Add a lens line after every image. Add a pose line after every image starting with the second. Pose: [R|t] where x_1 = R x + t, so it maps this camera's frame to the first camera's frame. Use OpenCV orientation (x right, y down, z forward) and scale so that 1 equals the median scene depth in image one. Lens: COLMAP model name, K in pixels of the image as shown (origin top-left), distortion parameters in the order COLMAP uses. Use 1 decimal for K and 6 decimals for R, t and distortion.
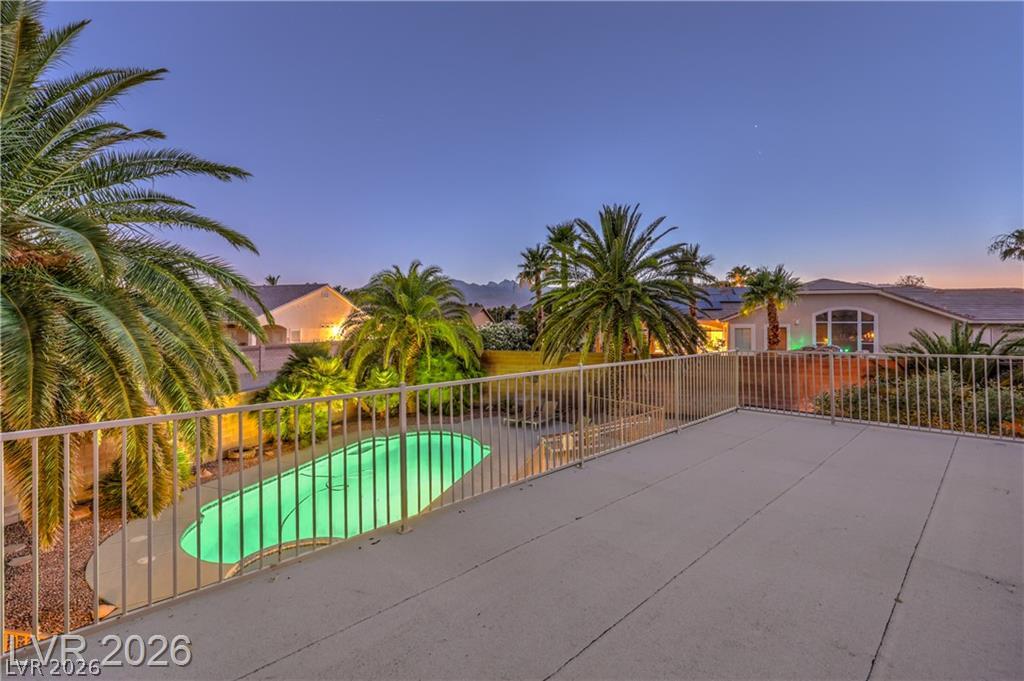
lens RADIAL K [[424.6, 0, 514.8], [0, 424.6, 322.5], [0, 0, 1]] dist [0.000190, 0.000450]
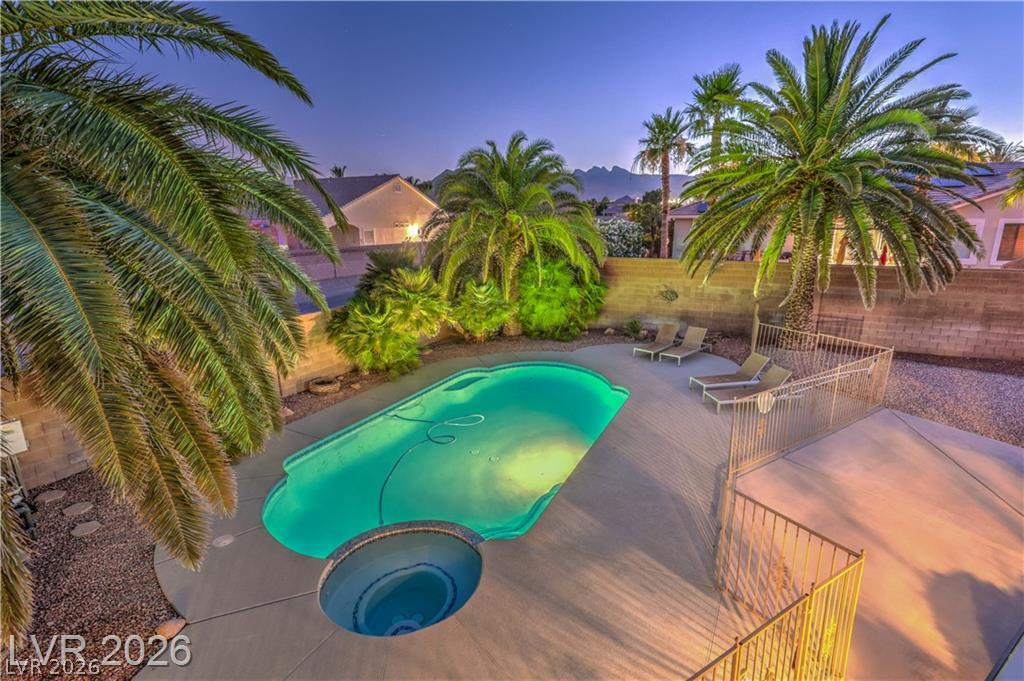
lens RADIAL K [[472.8, 0, 520.3], [0, 472.8, 334.5], [0, 0, 1]] dist [-0.000330, 0.000101]
pose [[0.985618, 0.032192, -0.165895, -0.084276], [0.008037, 0.971647, 0.236298, -0.001875], [0.168799, -0.234233, 0.957414, 0.147110]]
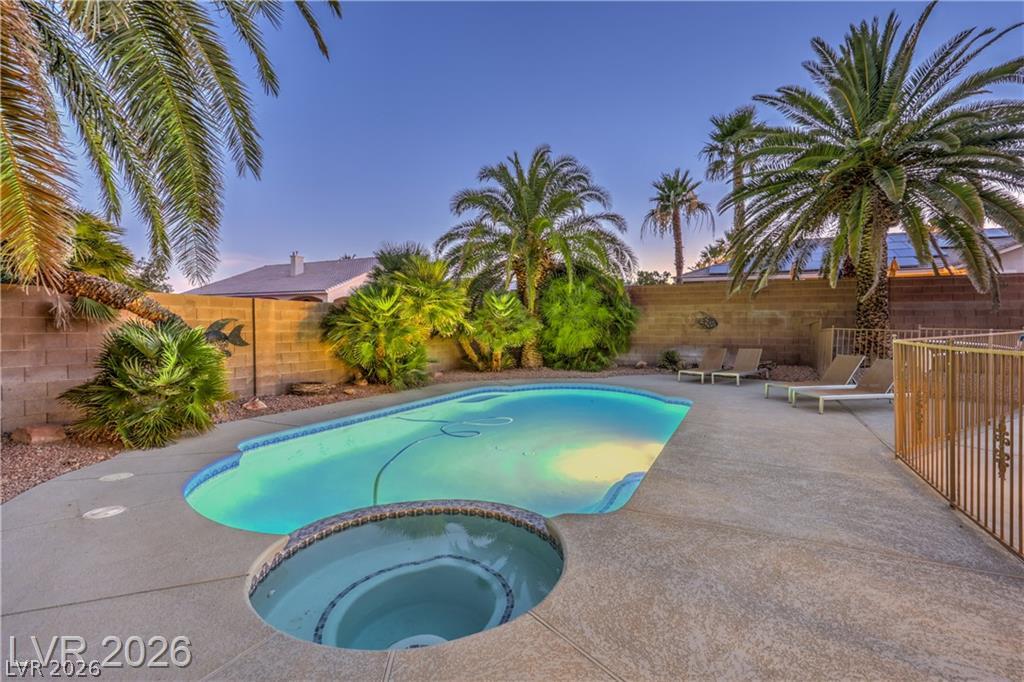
lens RADIAL K [[461.5, 0, 513.8], [0, 461.5, 330.6], [0, 0, 1]] dist [-0.001140, -0.000299]
pose [[0.984914, 0.003525, -0.173008, -0.148021], [-0.000832, 0.999877, 0.015633, 0.147527], [0.173041, -0.015253, 0.984796, 0.246739]]
